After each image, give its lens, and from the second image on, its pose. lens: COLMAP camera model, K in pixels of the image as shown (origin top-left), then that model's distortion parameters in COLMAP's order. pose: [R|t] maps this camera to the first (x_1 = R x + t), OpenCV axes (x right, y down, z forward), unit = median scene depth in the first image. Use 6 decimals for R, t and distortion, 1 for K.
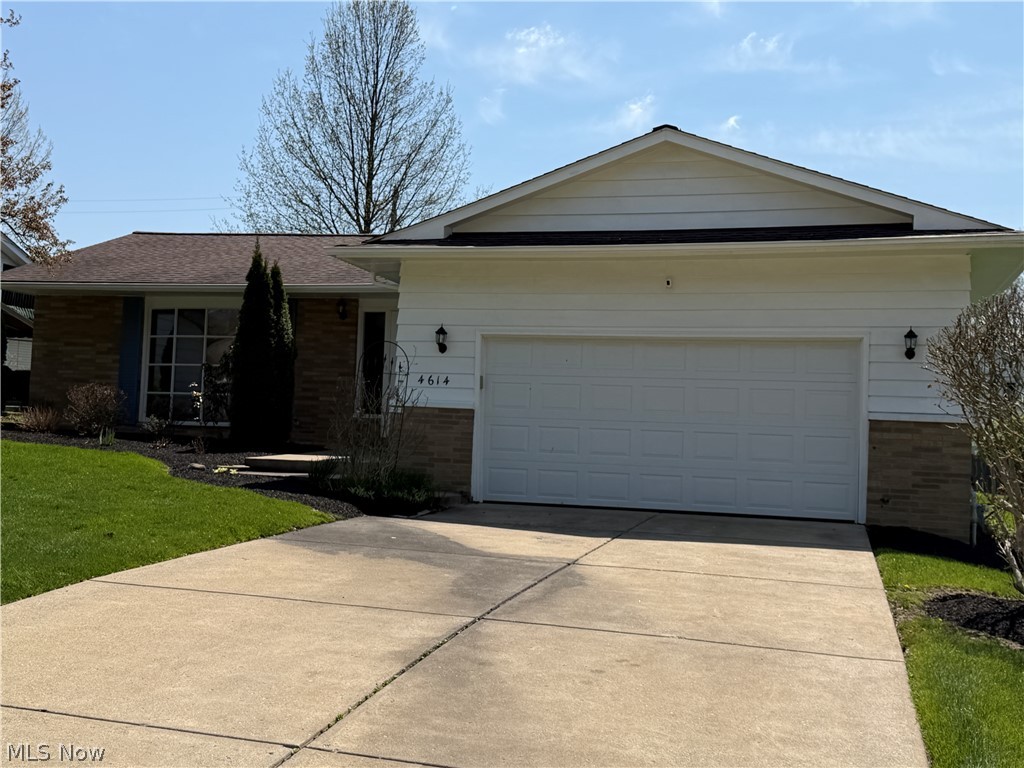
lens RADIAL K [[1210.4, 0, 512.4], [0, 1210.4, 378.6], [0, 0, 1]] dist [0.064557, 0.000000]
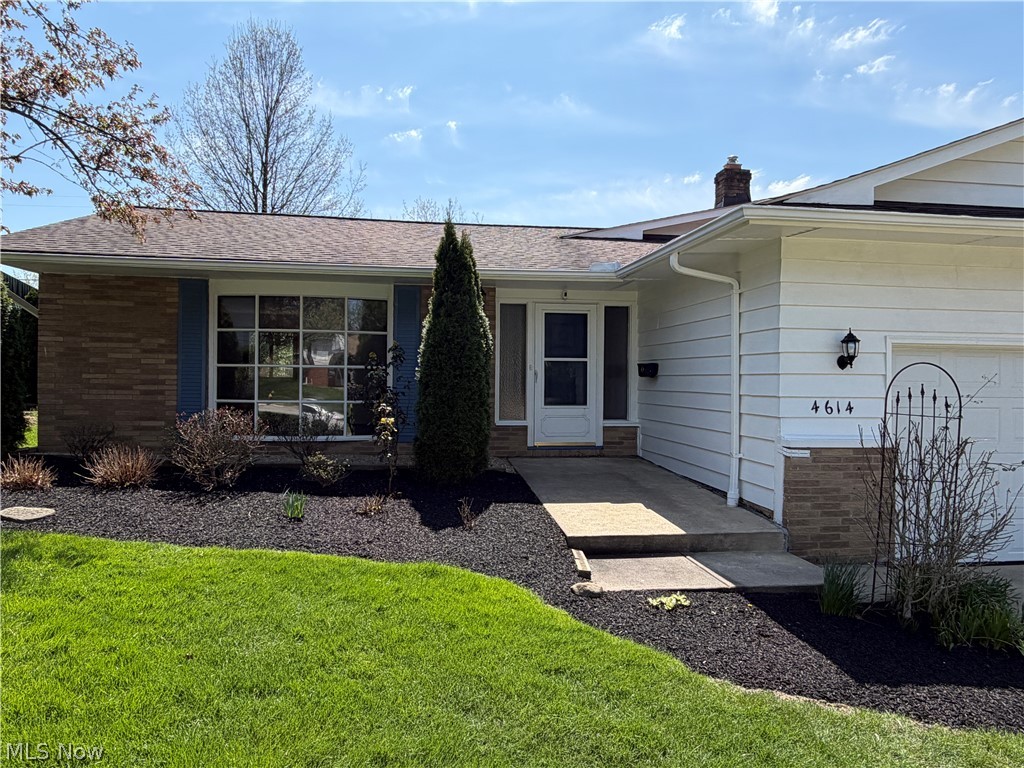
lens RADIAL K [[667.2, 0, 503.7], [0, 667.2, 387.5], [0, 0, 1]] dist [-0.000377, -0.000668]
pose [[0.926515, -0.032602, 0.374842, -0.364822], [0.002767, 0.996802, 0.079860, -0.039475], [-0.376247, -0.072954, 0.923643, 0.663100]]
